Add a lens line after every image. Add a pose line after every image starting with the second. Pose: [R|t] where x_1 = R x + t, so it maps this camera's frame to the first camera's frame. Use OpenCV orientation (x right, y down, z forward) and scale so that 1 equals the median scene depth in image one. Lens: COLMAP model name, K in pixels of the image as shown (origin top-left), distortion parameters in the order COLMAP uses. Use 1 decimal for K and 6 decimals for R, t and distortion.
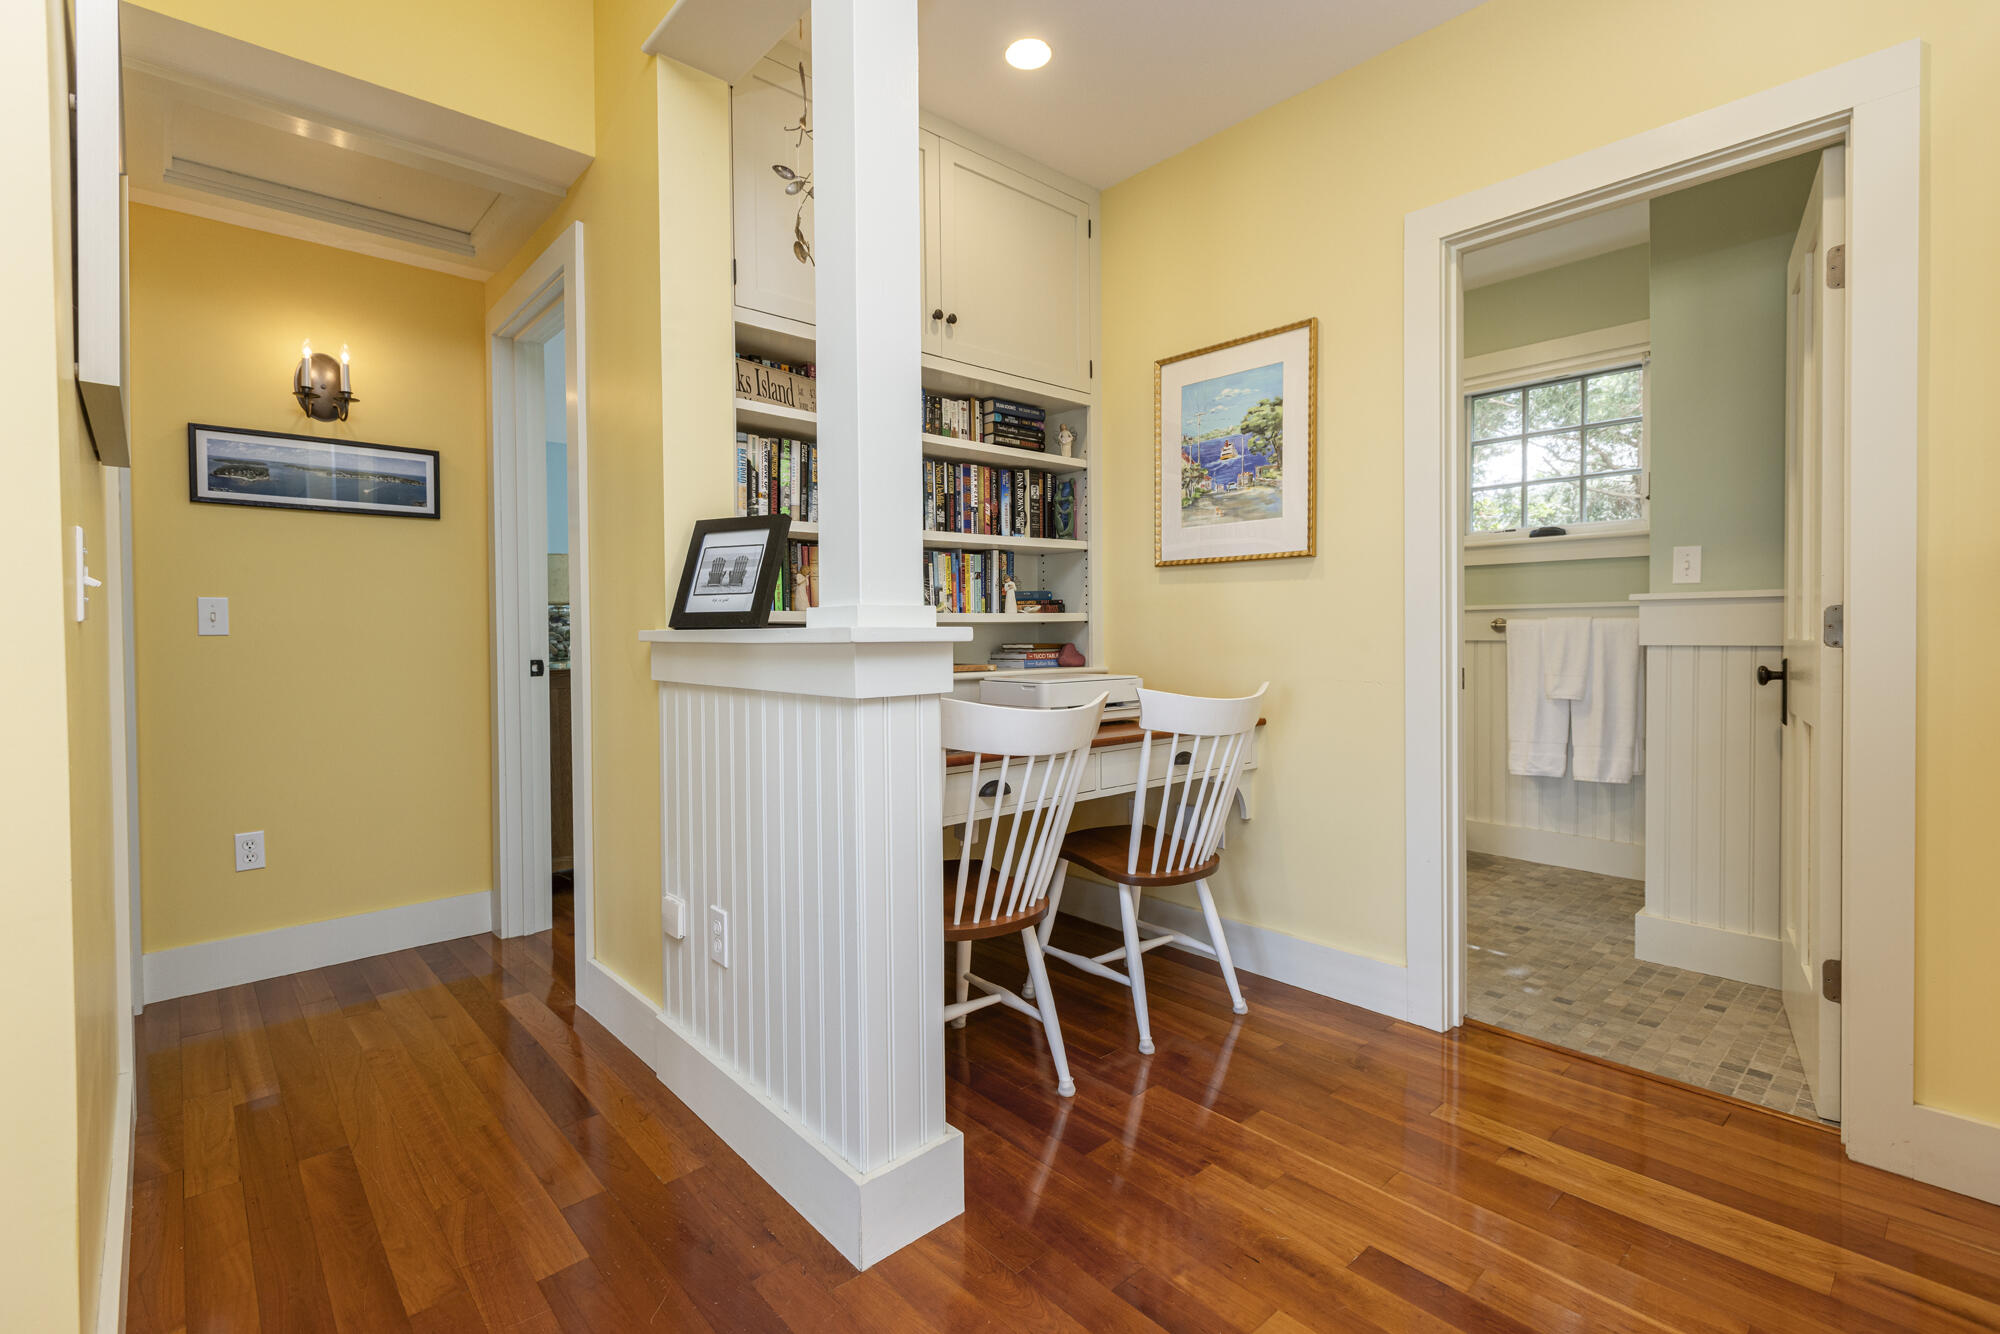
lens RADIAL K [[915.1, 0, 990.1], [0, 915.1, 645.9], [0, 0, 1]] dist [0.000385, -0.000187]
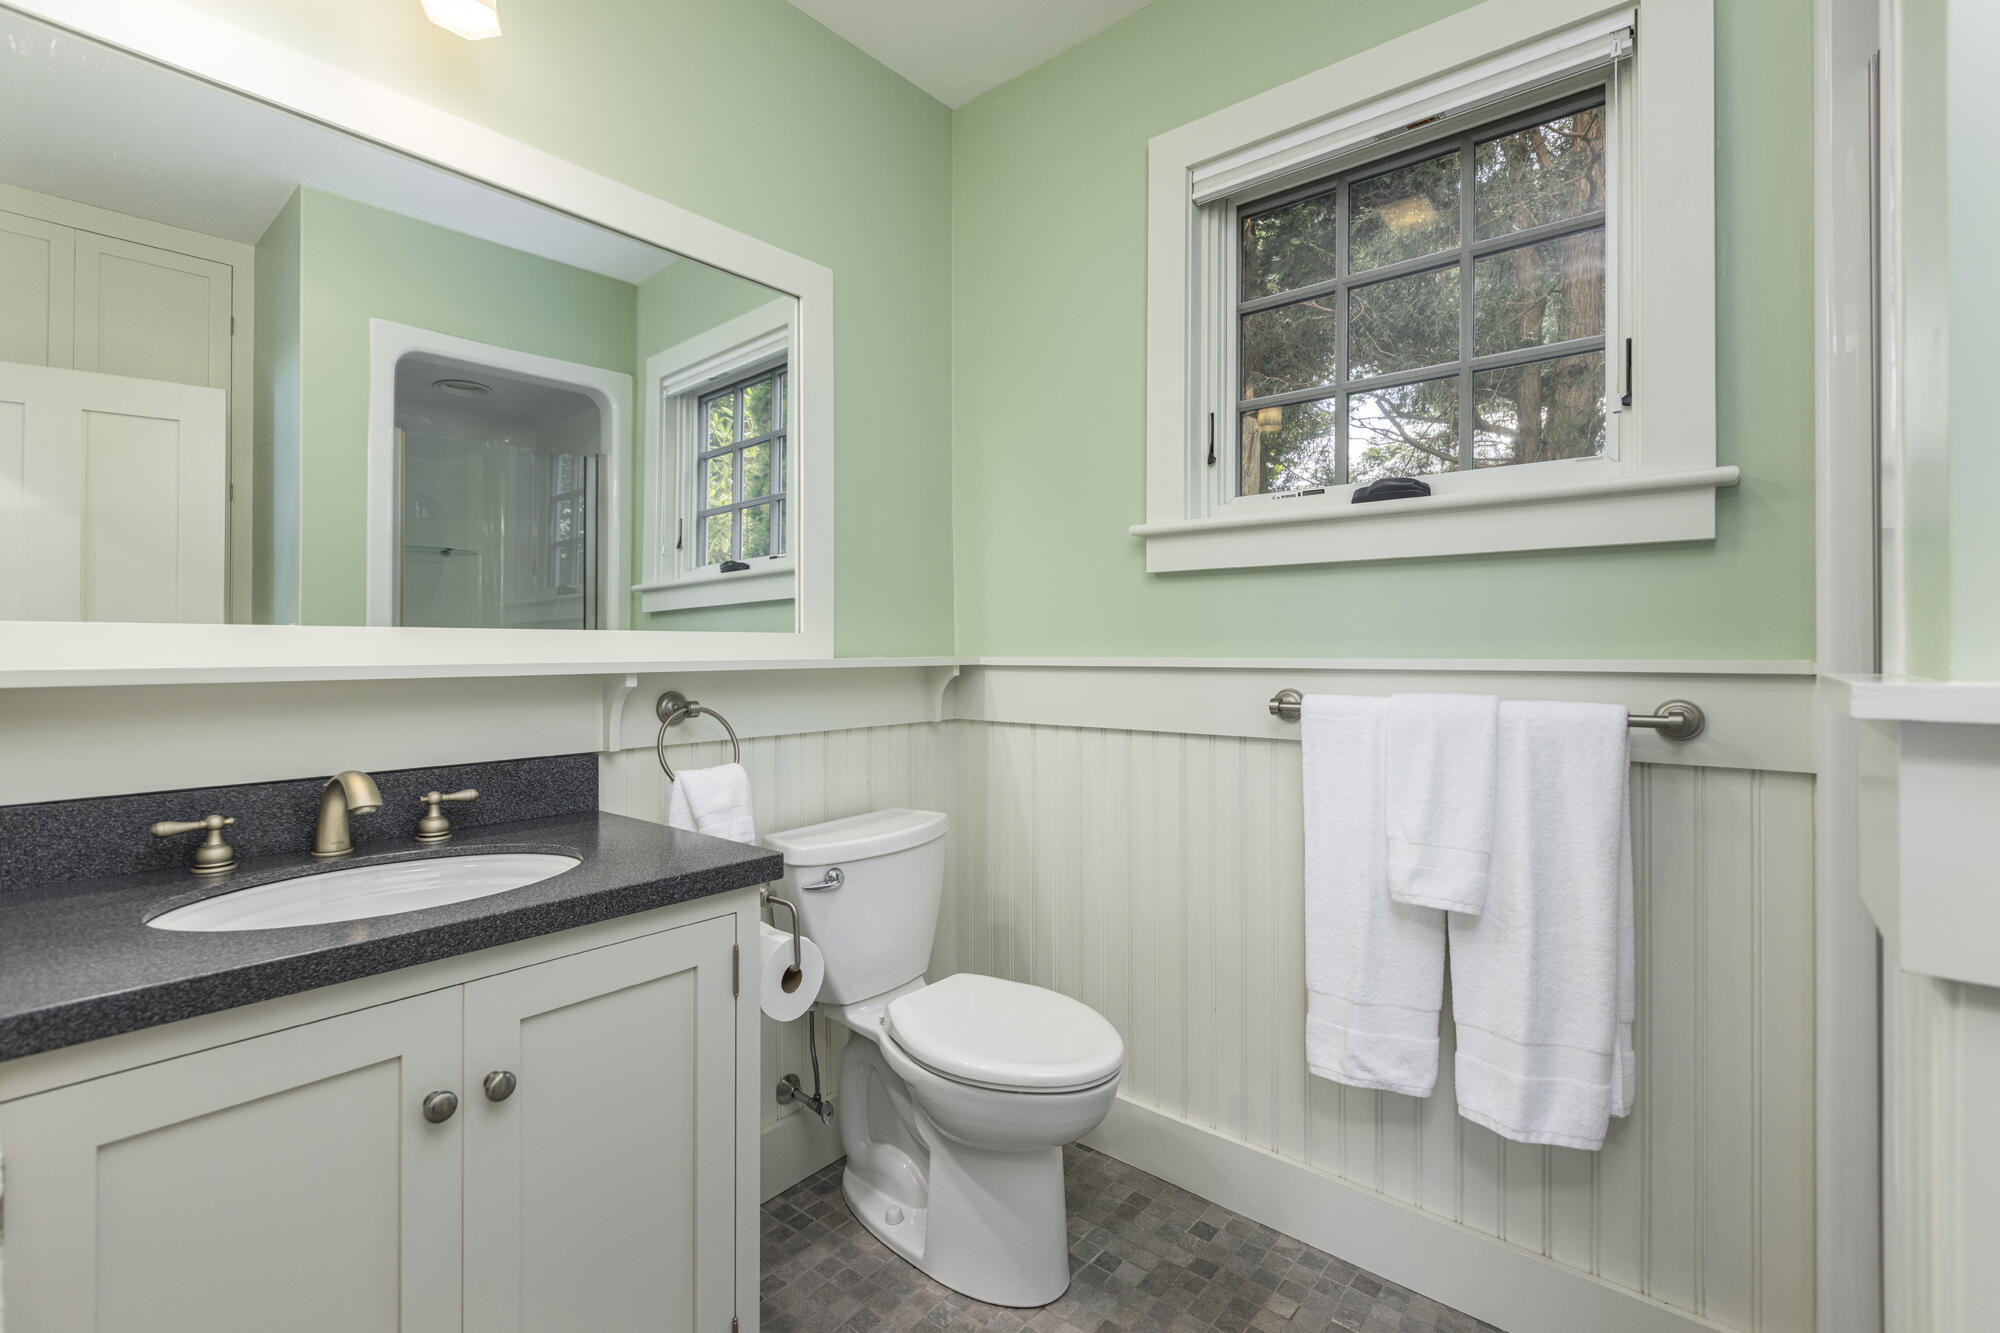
lens RADIAL K [[915.1, 0, 990.1], [0, 915.1, 645.4], [0, 0, 1]] dist [0.000385, -0.000187]
pose [[0.992507, 0.001244, 0.122185, 0.385937], [0.001118, 0.999814, -0.019262, -0.044653], [-0.122186, 0.019254, 0.992320, 0.624099]]
